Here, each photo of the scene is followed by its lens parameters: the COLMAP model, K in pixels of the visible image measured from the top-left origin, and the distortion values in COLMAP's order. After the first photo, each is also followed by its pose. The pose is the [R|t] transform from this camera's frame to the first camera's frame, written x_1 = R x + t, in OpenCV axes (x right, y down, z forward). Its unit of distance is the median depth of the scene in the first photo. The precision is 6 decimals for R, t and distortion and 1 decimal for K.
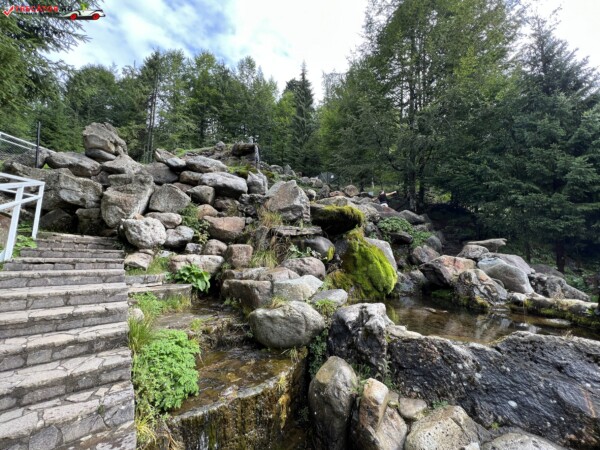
lens RADIAL K [[241.0, 0, 300.0], [0, 241.0, 225.0], [0, 0, 1]] dist [-0.000993, 0.000255]
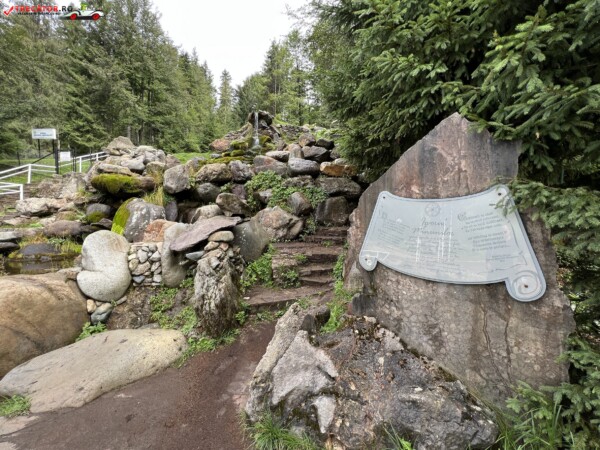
lens RADIAL K [[241.0, 0, 300.0], [0, 241.0, 225.0], [0, 0, 1]] dist [-0.000993, 0.000255]
pose [[0.733340, 0.021572, -0.679520, 1.356644], [0.079395, 0.989940, 0.117111, 0.077591], [0.675211, -0.139833, 0.724249, 0.652751]]
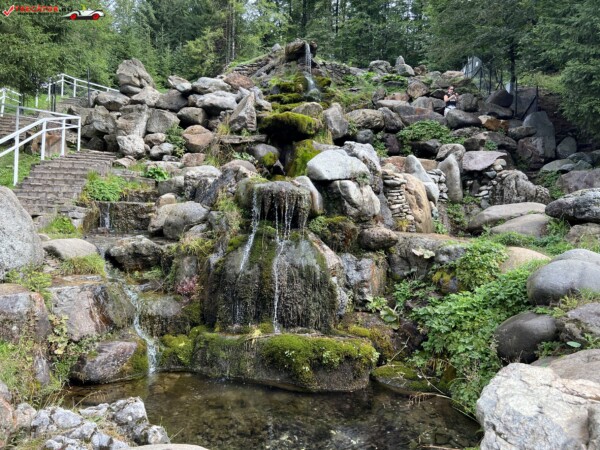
lens RADIAL K [[452.5, 0, 303.1], [0, 452.5, 225.1], [0, 0, 1]] dist [0.079023, -0.115554]
pose [[0.875953, 0.008638, -0.482319, 1.003473], [0.043924, 0.994258, 0.097578, 0.179715], [0.480393, -0.106659, 0.870544, -0.592499]]
